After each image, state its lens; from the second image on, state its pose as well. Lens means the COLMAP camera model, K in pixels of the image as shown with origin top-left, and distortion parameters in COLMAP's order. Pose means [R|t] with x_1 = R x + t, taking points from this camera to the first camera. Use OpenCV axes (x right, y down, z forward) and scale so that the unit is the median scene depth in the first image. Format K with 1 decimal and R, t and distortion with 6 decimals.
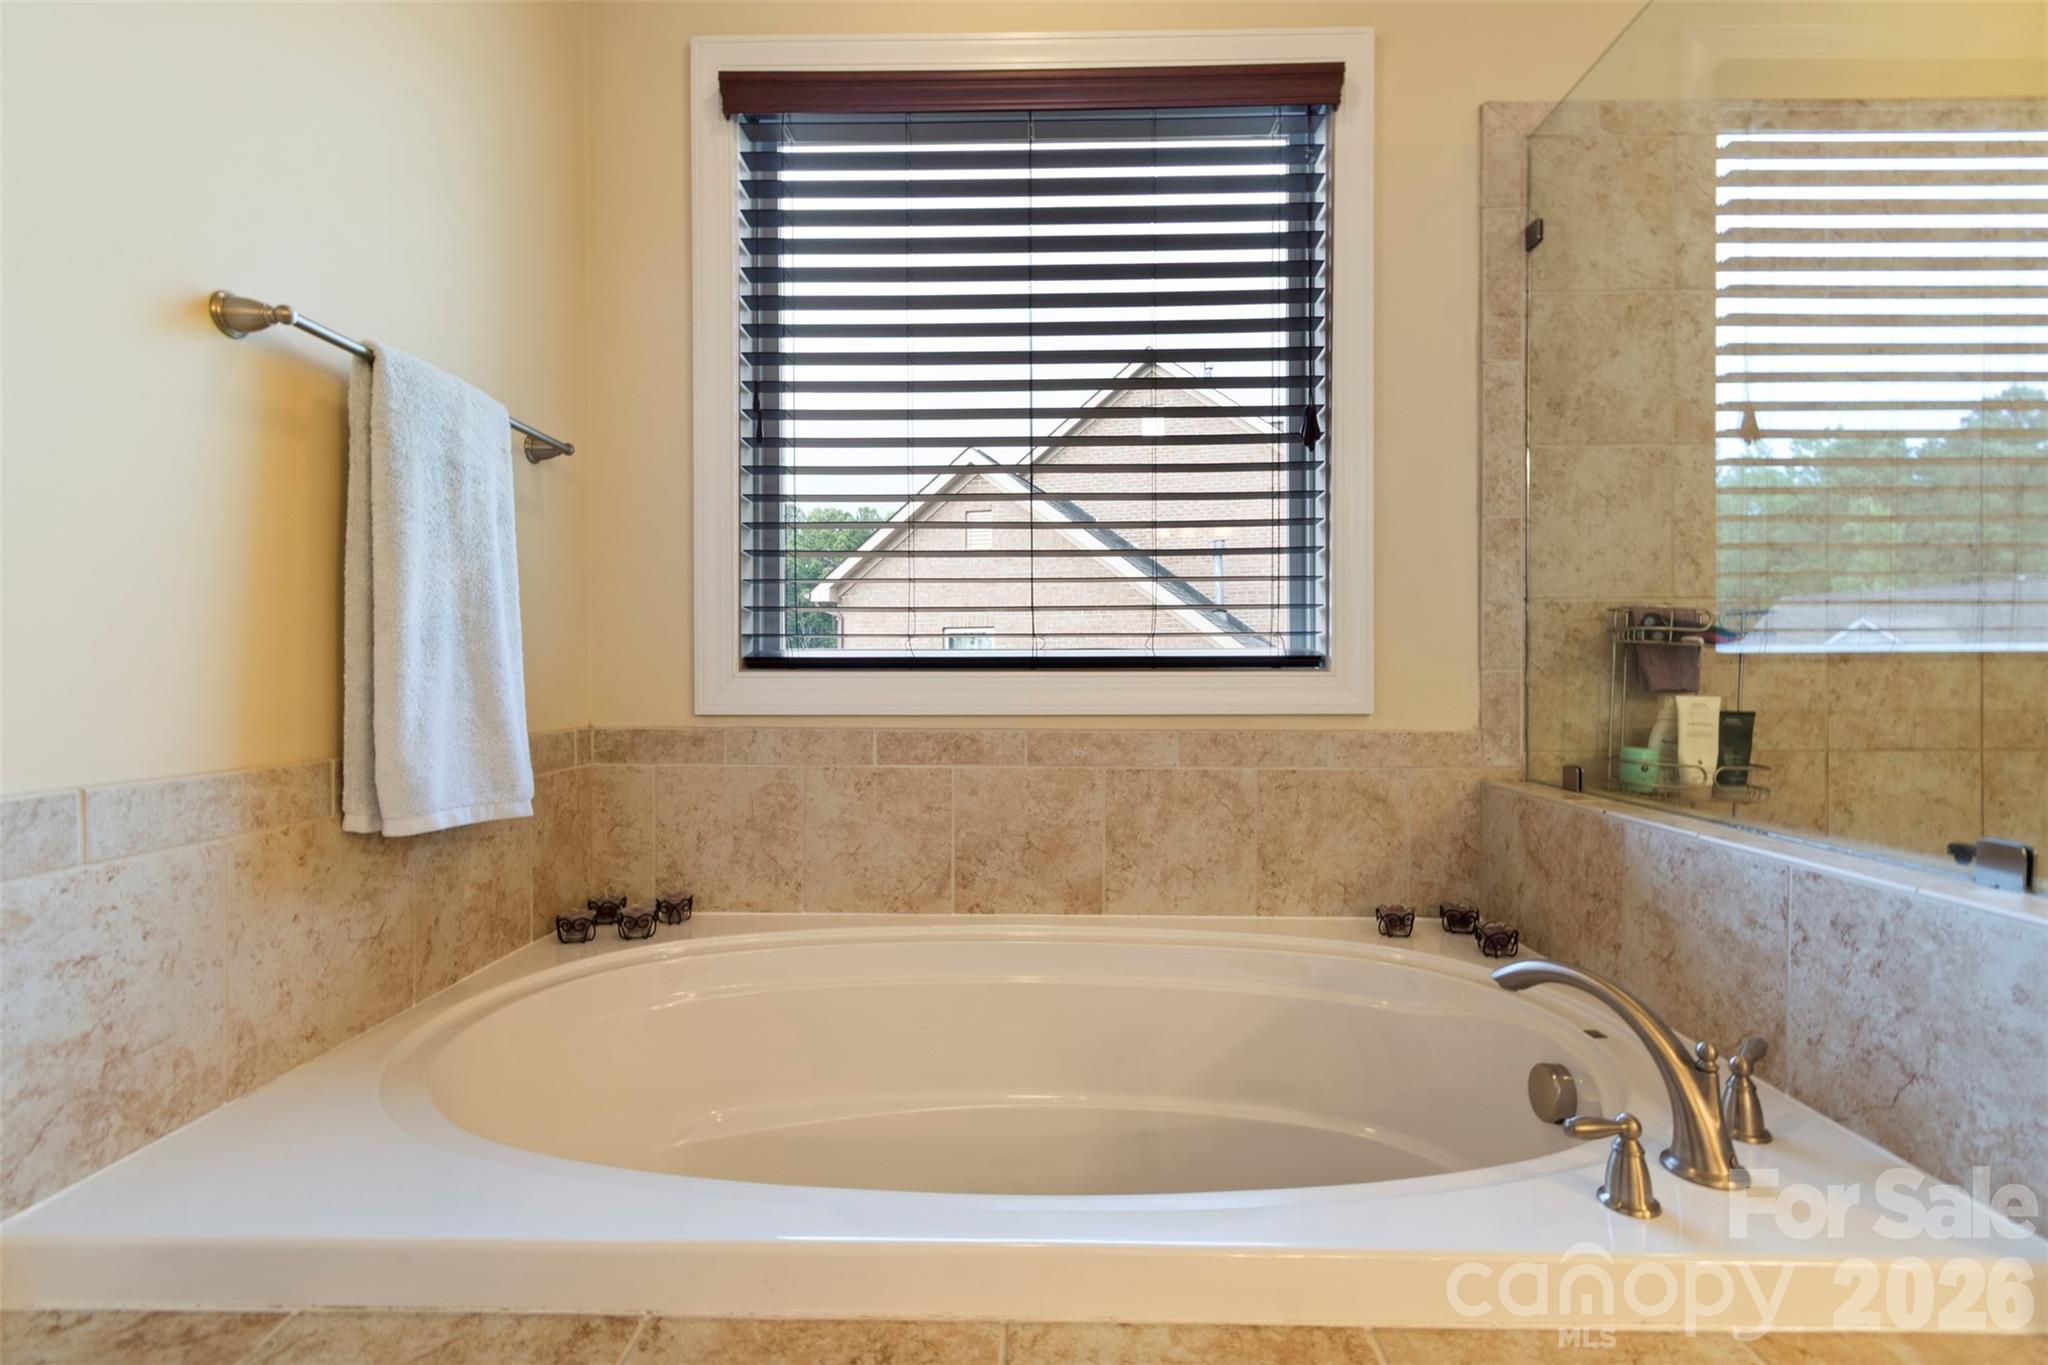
lens RADIAL K [[927.1, 0, 1030.0], [0, 927.1, 673.8], [0, 0, 1]] dist [0.005448, -0.000953]
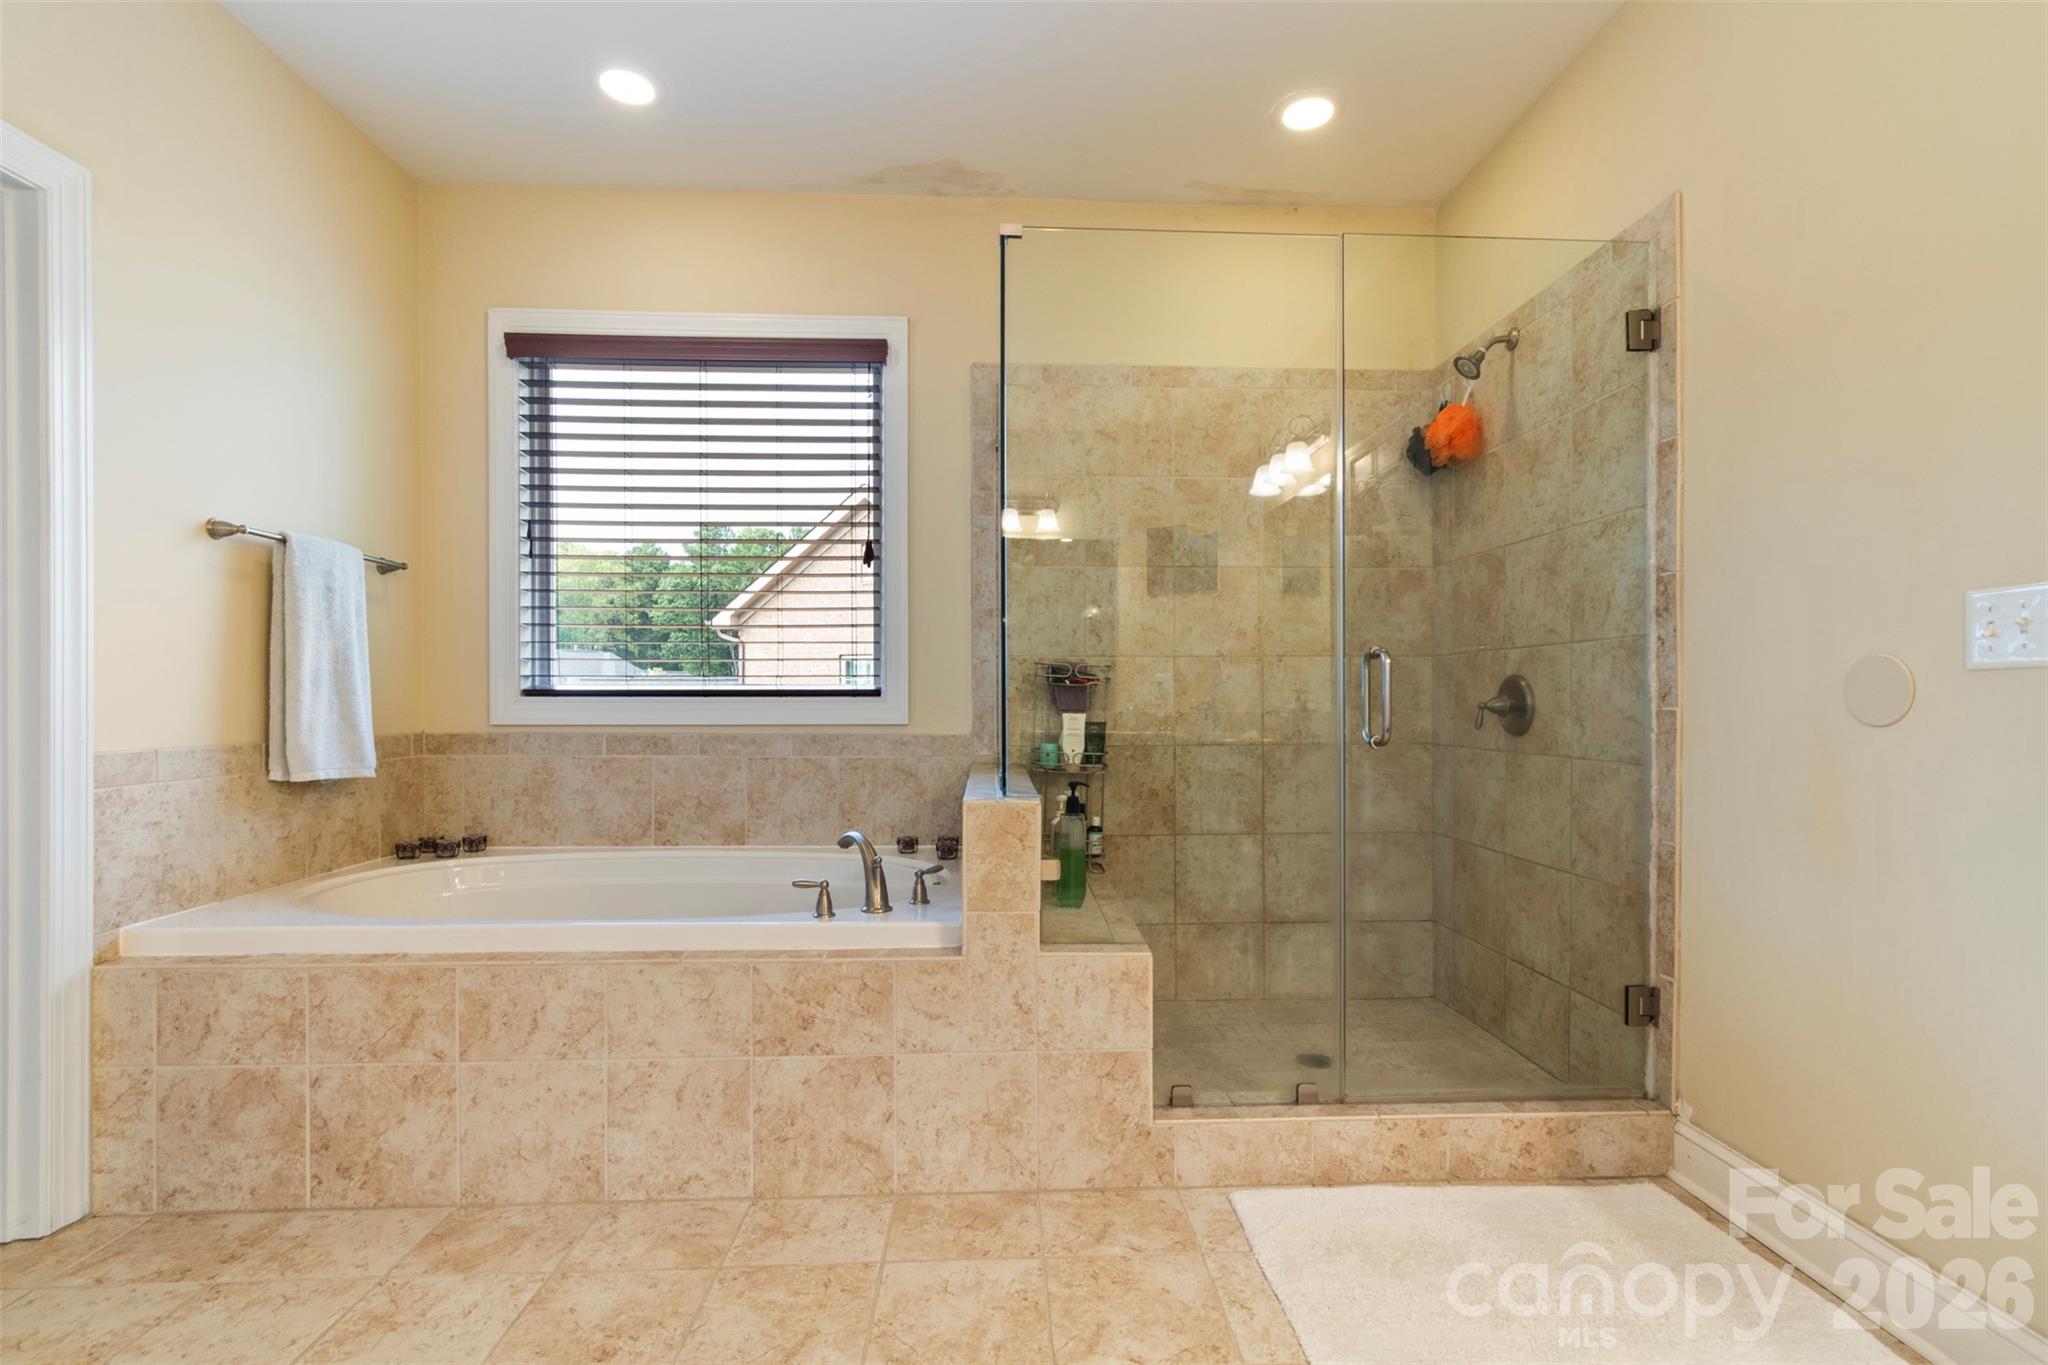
lens RADIAL K [[927.1, 0, 1021.4], [0, 927.1, 697.1], [0, 0, 1]] dist [0.005448, -0.000953]
pose [[0.997675, 0.002288, 0.068116, 0.488005], [-0.002195, 0.999997, -0.001431, -0.004086], [-0.068119, 0.001278, 0.997676, -0.731280]]
